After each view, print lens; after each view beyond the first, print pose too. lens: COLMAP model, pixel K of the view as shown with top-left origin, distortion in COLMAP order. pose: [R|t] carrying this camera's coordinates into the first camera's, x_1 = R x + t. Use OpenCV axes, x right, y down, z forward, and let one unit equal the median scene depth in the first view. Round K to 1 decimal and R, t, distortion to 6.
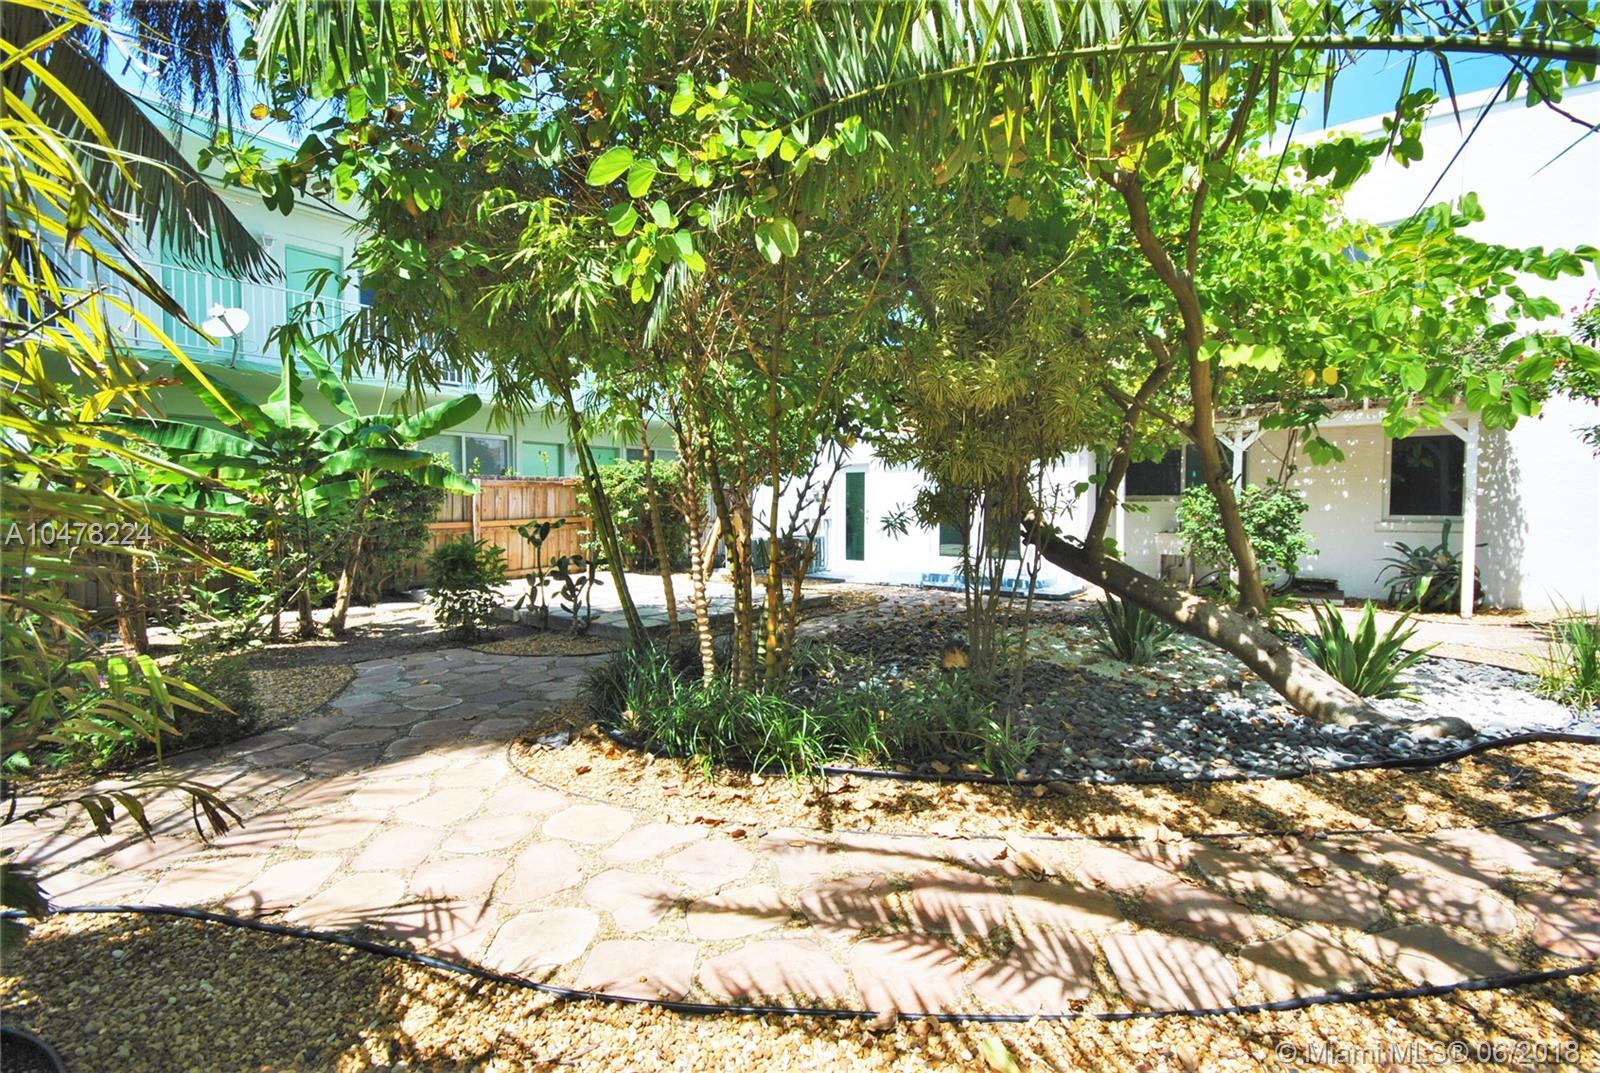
lens RADIAL K [[723.2, 0, 802.0], [0, 723.2, 529.9], [0, 0, 1]] dist [-0.003684, -0.000516]
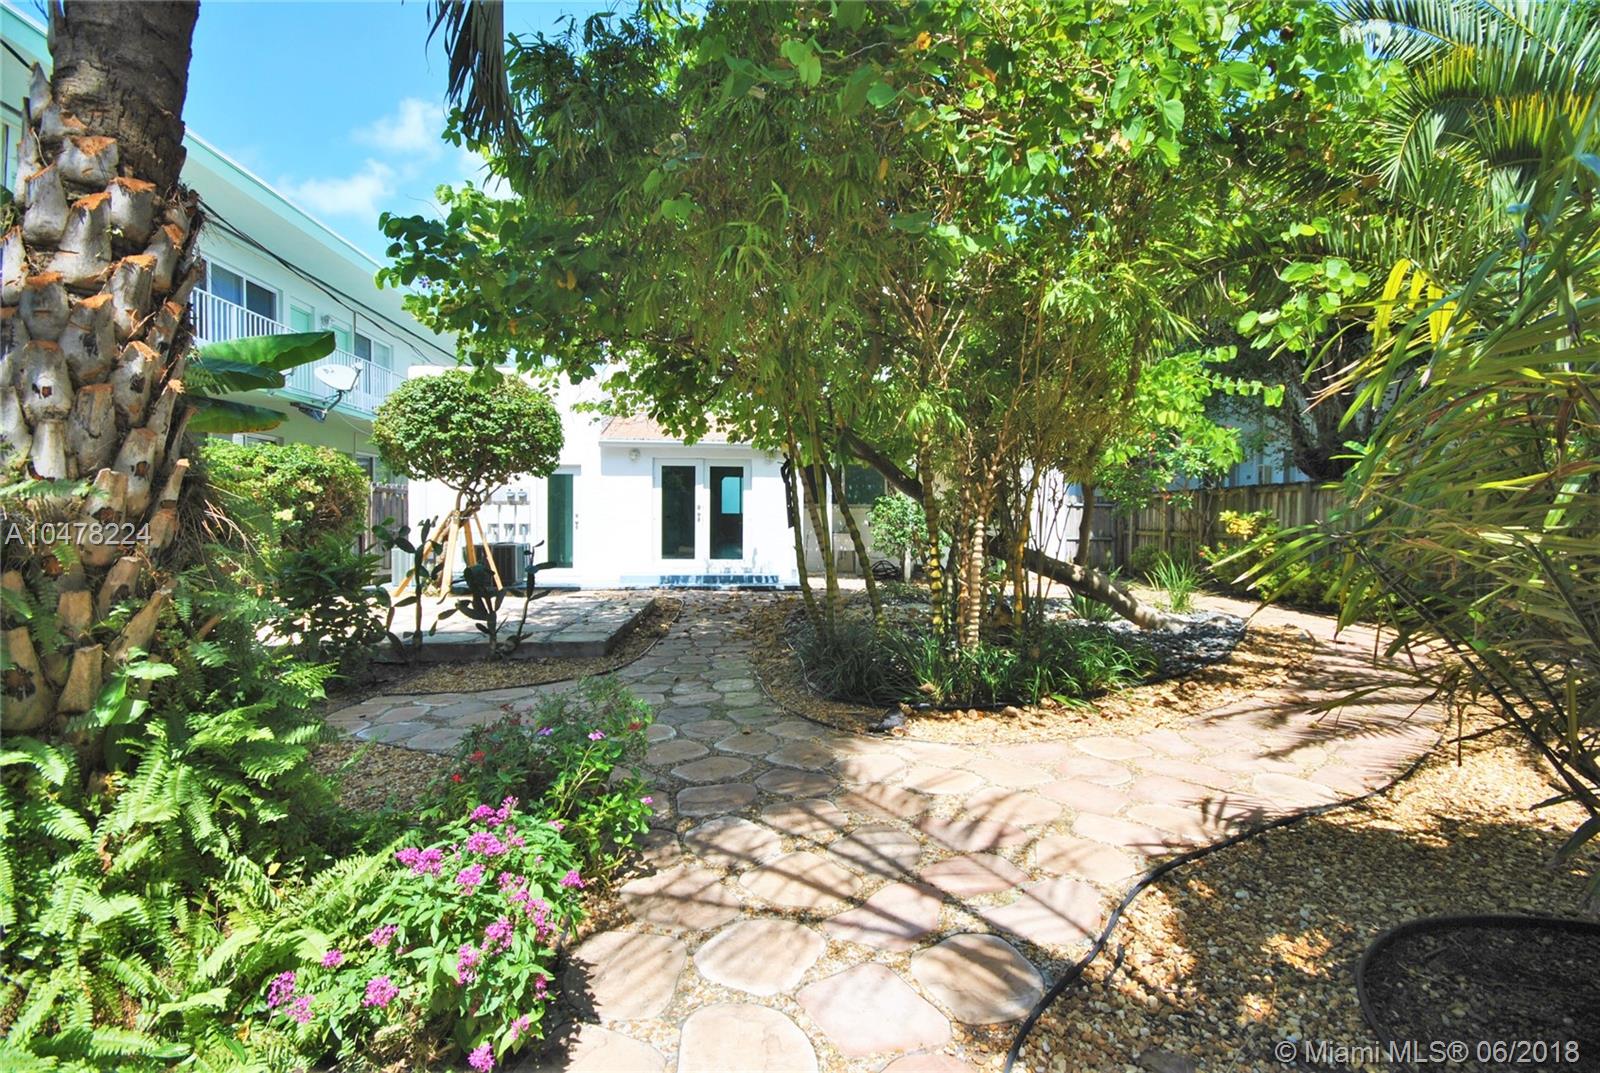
lens RADIAL K [[723.2, 0, 803.2], [0, 723.2, 532.6], [0, 0, 1]] dist [-0.003684, -0.000516]
pose [[0.721615, -0.007620, 0.692253, -1.883430], [0.017741, 0.999815, -0.007488, 0.049618], [-0.692067, 0.017685, 0.721616, 0.582772]]
